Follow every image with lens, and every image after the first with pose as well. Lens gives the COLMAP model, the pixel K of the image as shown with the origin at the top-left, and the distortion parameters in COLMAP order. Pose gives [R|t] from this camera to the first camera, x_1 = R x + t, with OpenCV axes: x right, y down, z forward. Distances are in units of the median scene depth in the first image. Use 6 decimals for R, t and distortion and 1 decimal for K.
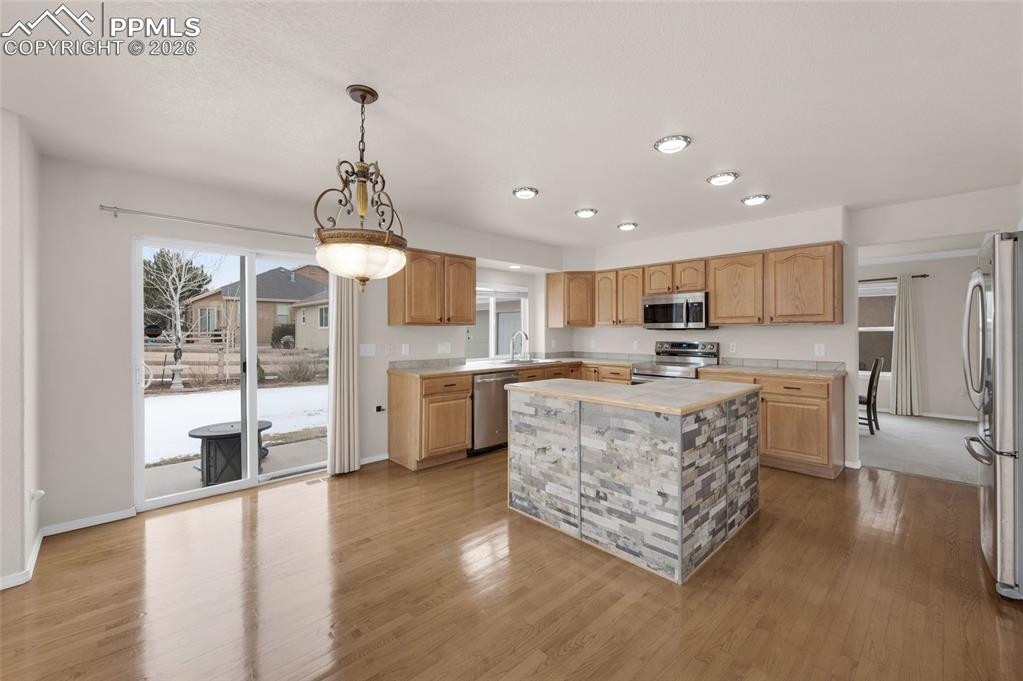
lens RADIAL K [[412.7, 0, 511.7], [0, 412.7, 335.0], [0, 0, 1]] dist [-0.000630, 0.000008]
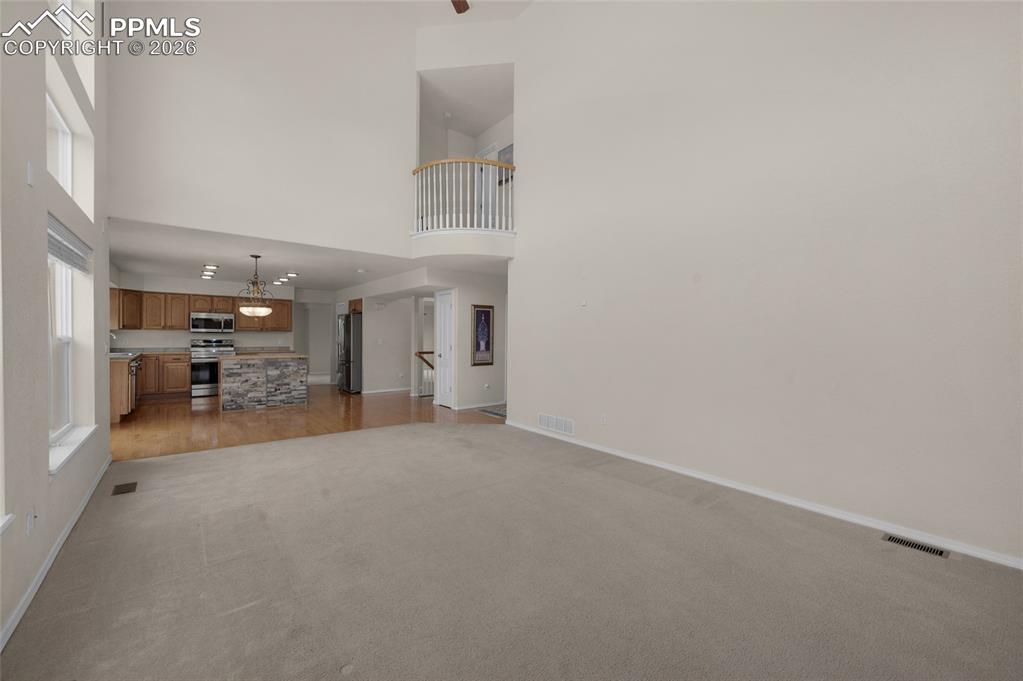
lens RADIAL K [[419.7, 0, 512.4], [0, 419.7, 344.6], [0, 0, 1]] dist [0.009472, -0.000068]
pose [[0.089875, -0.015843, 0.995827, -2.255737], [-0.001936, 0.999869, 0.016082, 0.012756], [-0.995951, -0.003373, 0.089832, -0.817253]]
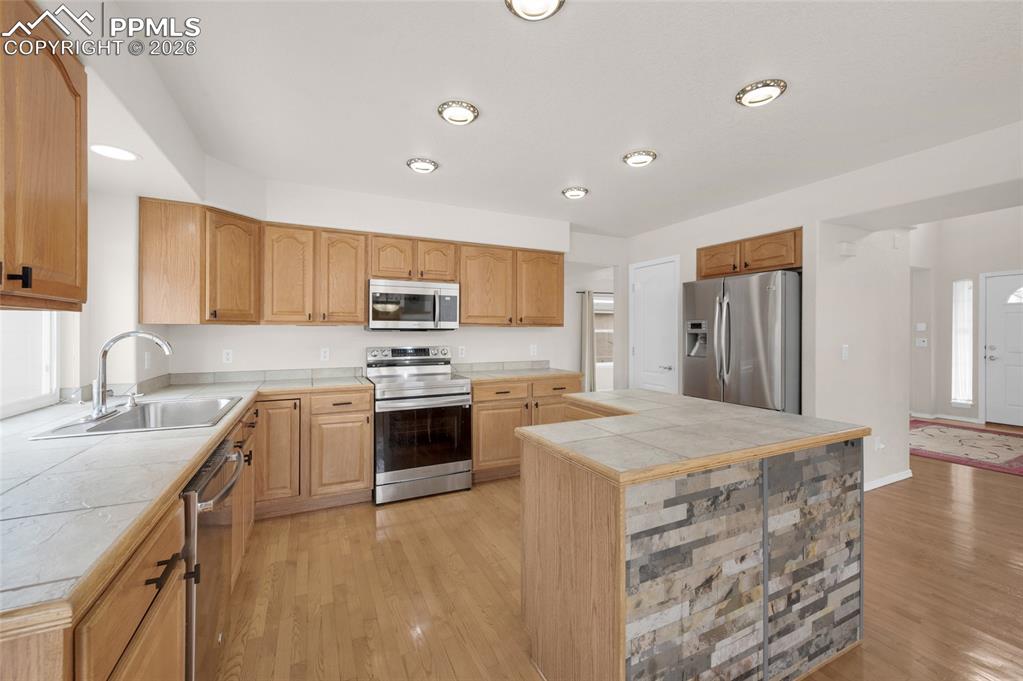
lens RADIAL K [[412.7, 0, 511.7], [0, 412.7, 335.0], [0, 0, 1]] dist [-0.000630, 0.000008]
pose [[0.297574, -0.002851, 0.954694, -0.423657], [0.007299, 0.999973, 0.000711, -0.007317], [-0.954671, 0.006757, 0.297587, 1.037560]]
